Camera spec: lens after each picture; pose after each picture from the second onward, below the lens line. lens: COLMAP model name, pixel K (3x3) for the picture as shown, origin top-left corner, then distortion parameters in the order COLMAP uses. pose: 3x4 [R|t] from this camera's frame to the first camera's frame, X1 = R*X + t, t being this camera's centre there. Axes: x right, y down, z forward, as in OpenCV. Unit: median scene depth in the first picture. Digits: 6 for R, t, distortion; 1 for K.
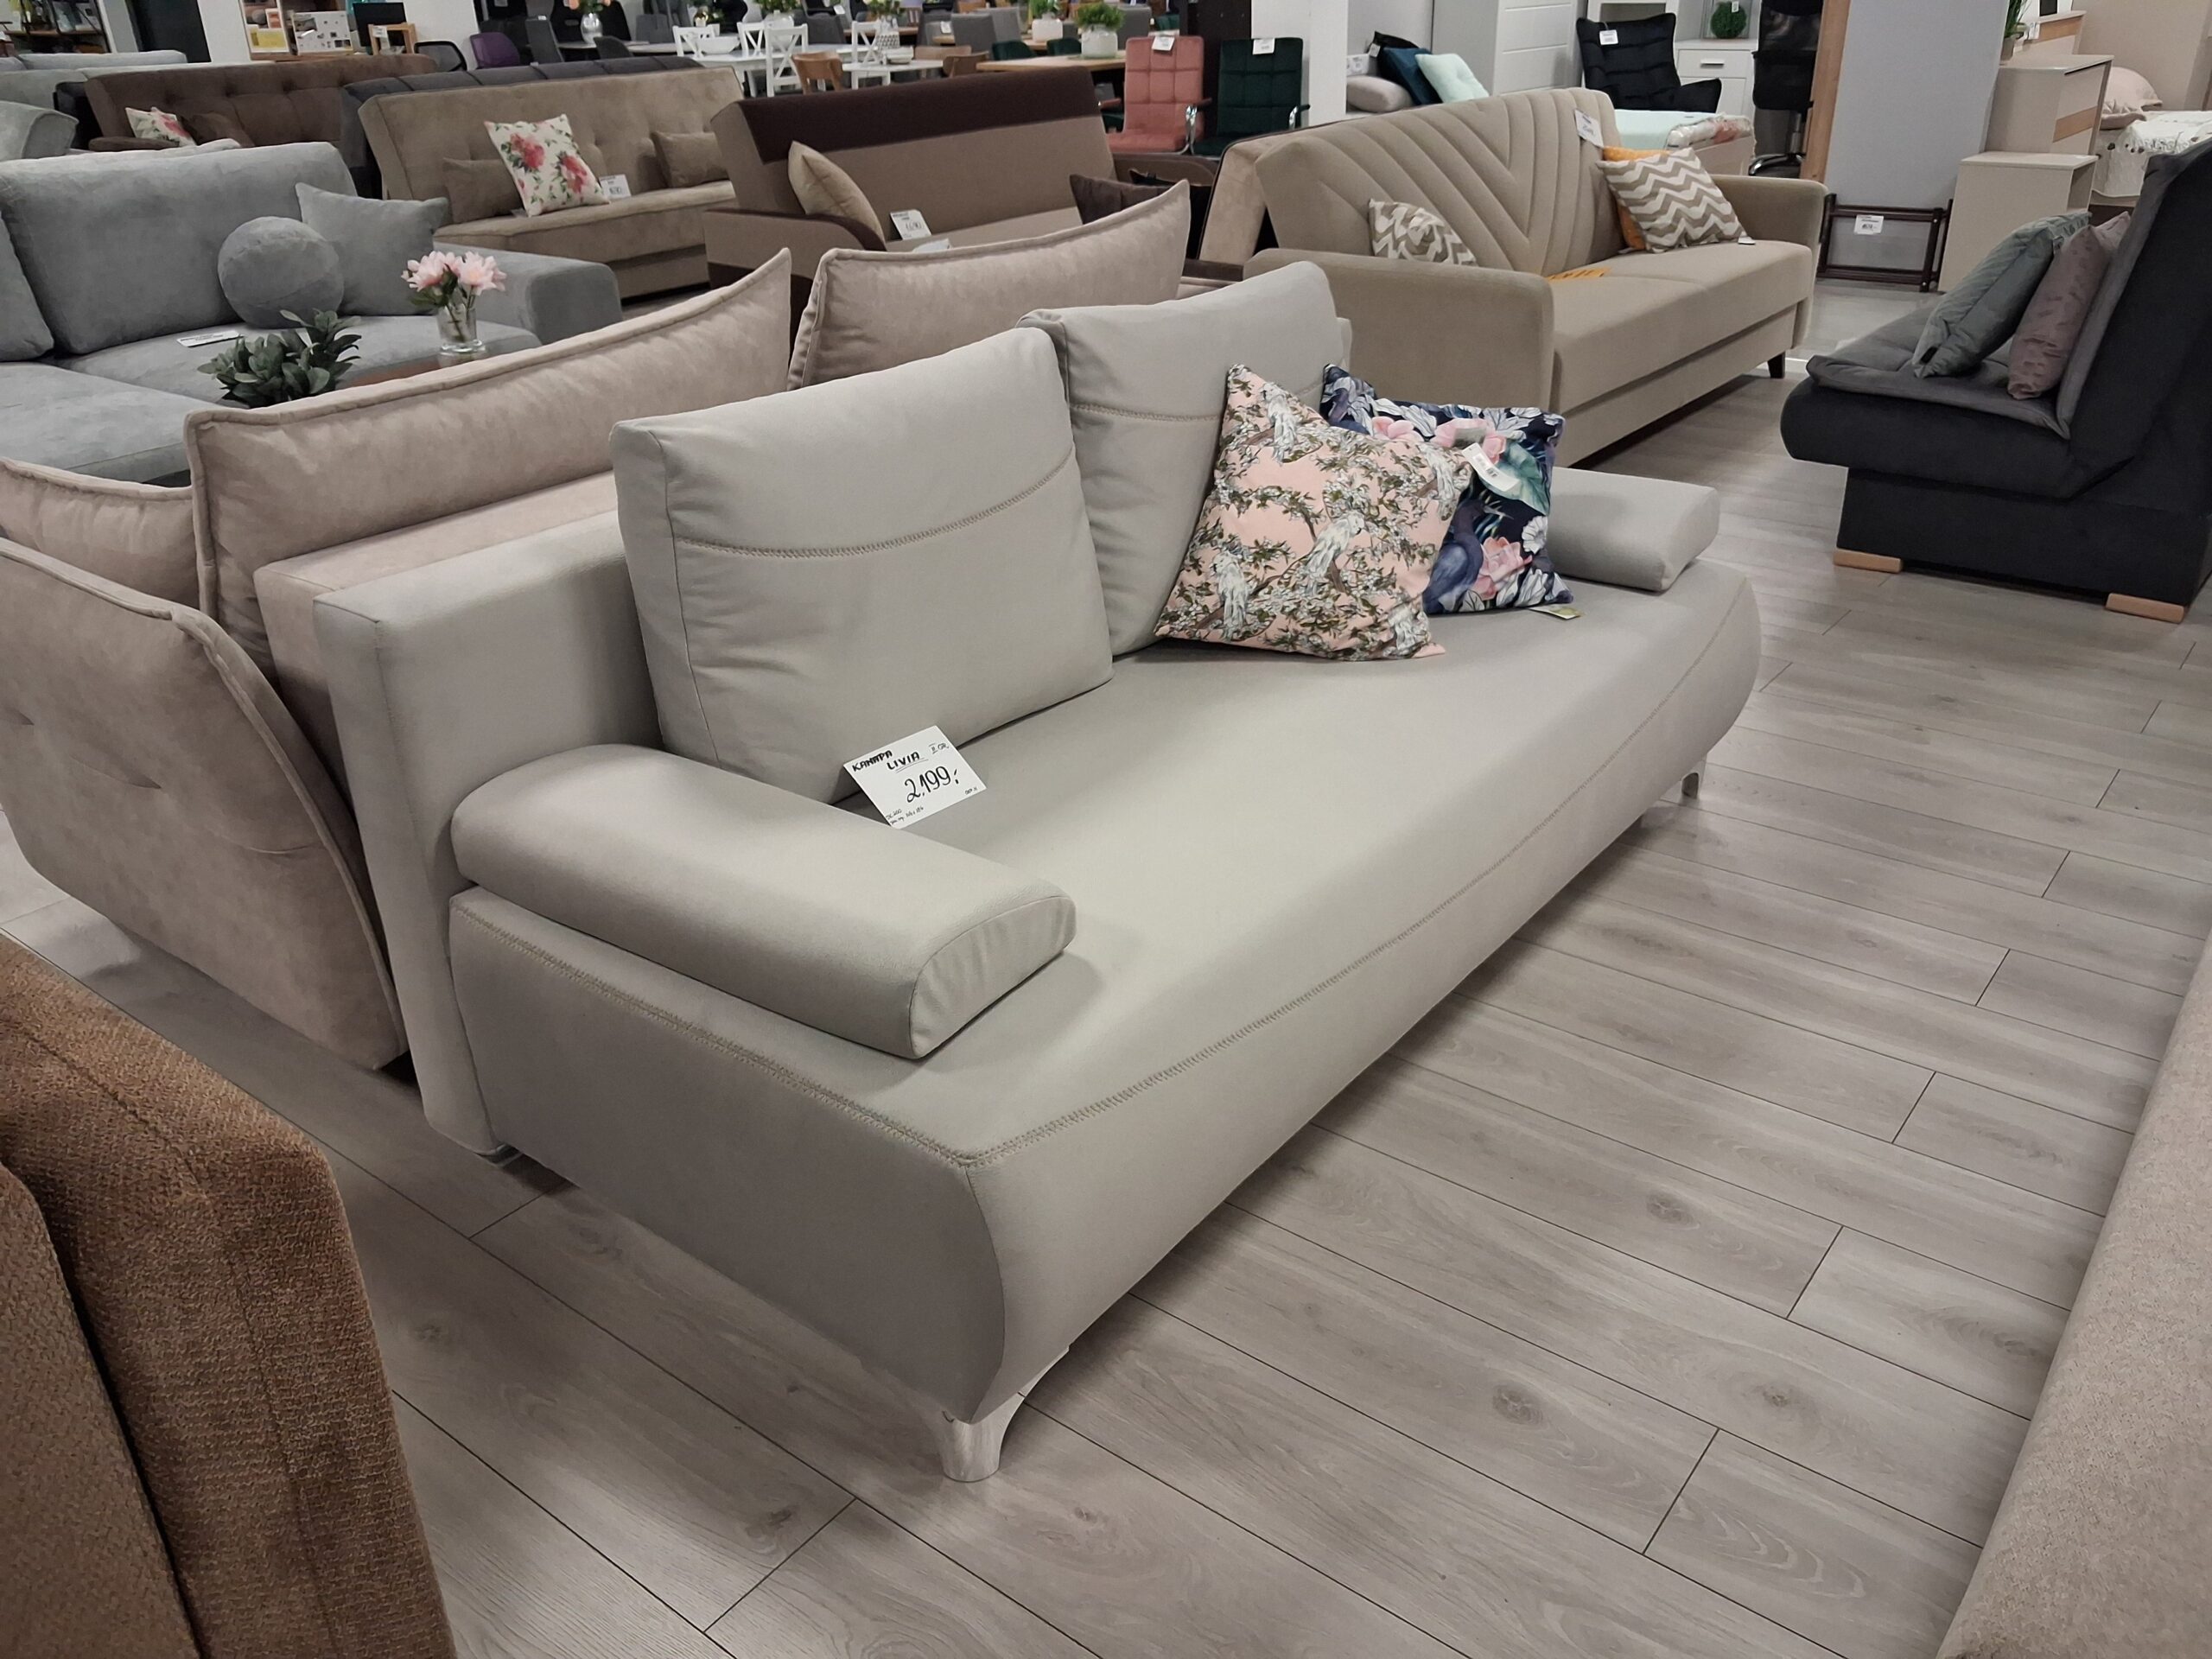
lens RADIAL K [[1762.8, 0, 1106.0], [0, 1762.8, 829.5], [0, 0, 1]] dist [0.052690, -0.095728]
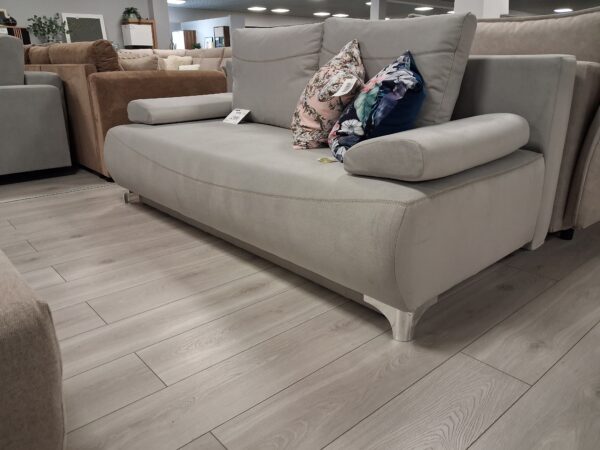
lens RADIAL K [[476.7, 0, 295.2], [0, 476.7, 220.5], [0, 0, 1]] dist [-0.002668, 0.008011]
pose [[-0.198189, 0.341269, -0.918834, 0.869200], [-0.413141, 0.821001, 0.394045, -0.289563], [0.888839, 0.457704, -0.021721, 1.081218]]
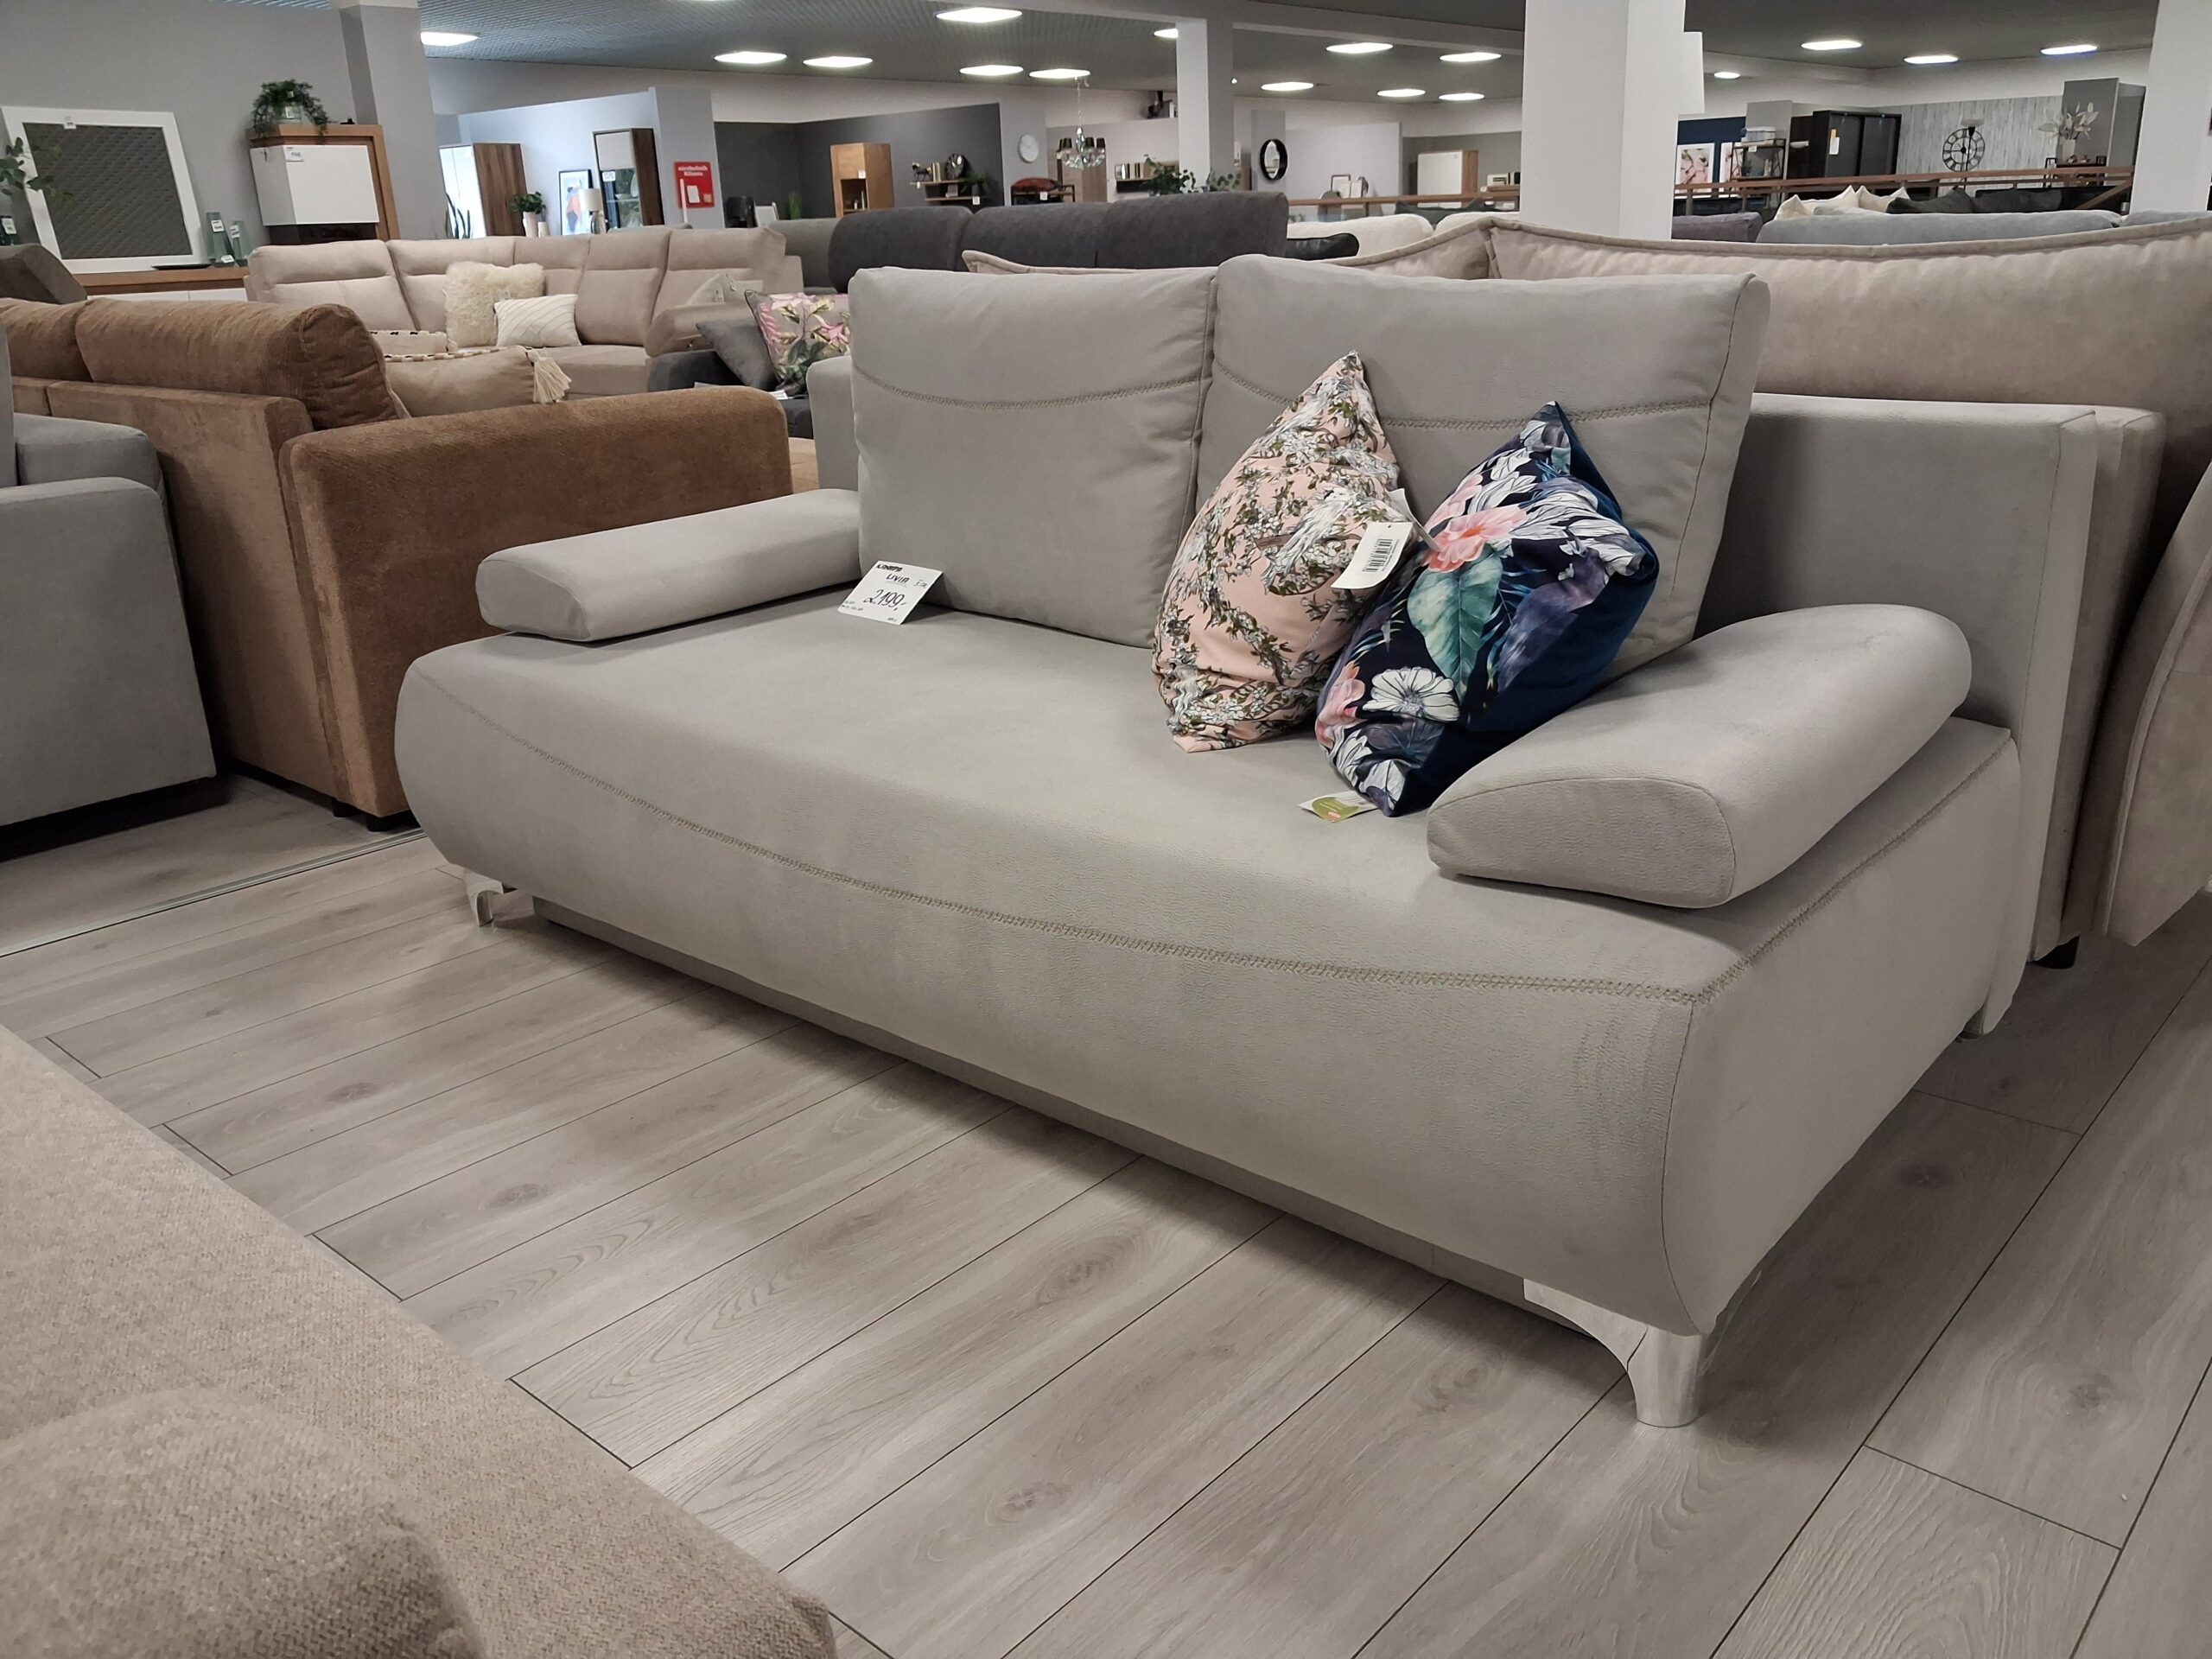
lens RADIAL K [[1762.9, 0, 1123.9], [0, 1762.9, 782.3], [0, 0, 1]] dist [0.076197, -0.163481]
pose [[-0.067633, 0.334620, -0.939923, 0.899516], [-0.398356, 0.854674, 0.332934, -0.327051], [0.914734, 0.396942, 0.075494, 0.941784]]
